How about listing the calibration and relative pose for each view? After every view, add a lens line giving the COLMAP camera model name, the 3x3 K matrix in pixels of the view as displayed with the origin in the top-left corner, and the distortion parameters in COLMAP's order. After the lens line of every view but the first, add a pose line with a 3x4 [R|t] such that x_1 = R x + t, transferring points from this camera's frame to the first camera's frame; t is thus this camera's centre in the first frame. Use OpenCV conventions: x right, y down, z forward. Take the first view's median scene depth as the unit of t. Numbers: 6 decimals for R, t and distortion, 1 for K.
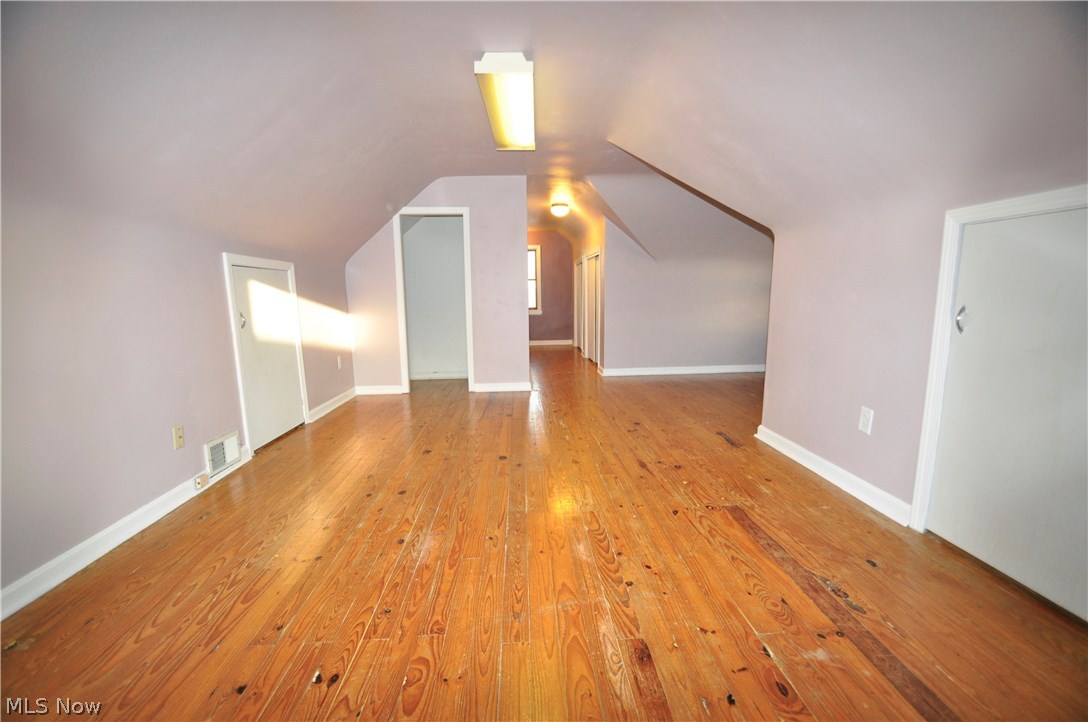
lens RADIAL K [[473.0, 0, 539.8], [0, 473.0, 363.6], [0, 0, 1]] dist [0.004833, -0.000117]
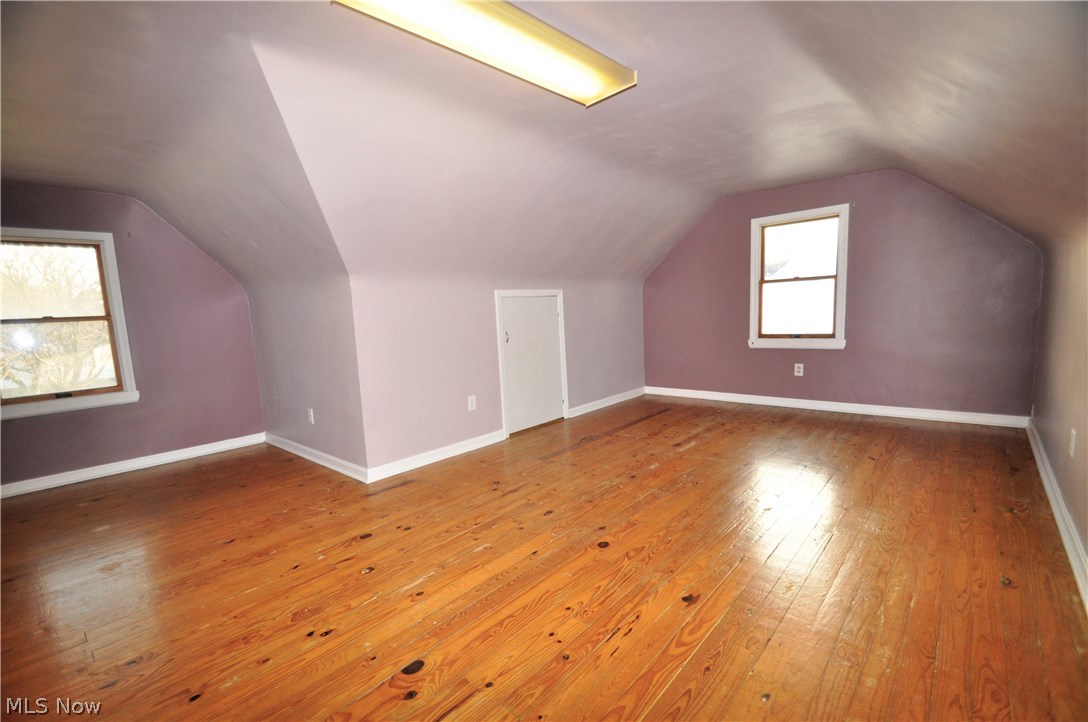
lens RADIAL K [[473.0, 0, 539.8], [0, 473.0, 367.3], [0, 0, 1]] dist [0.004833, -0.000117]
pose [[-0.707720, -0.033867, 0.705681, -0.564375], [0.160934, 0.964862, 0.207705, -0.263487], [-0.687919, 0.260565, -0.677402, 1.606922]]
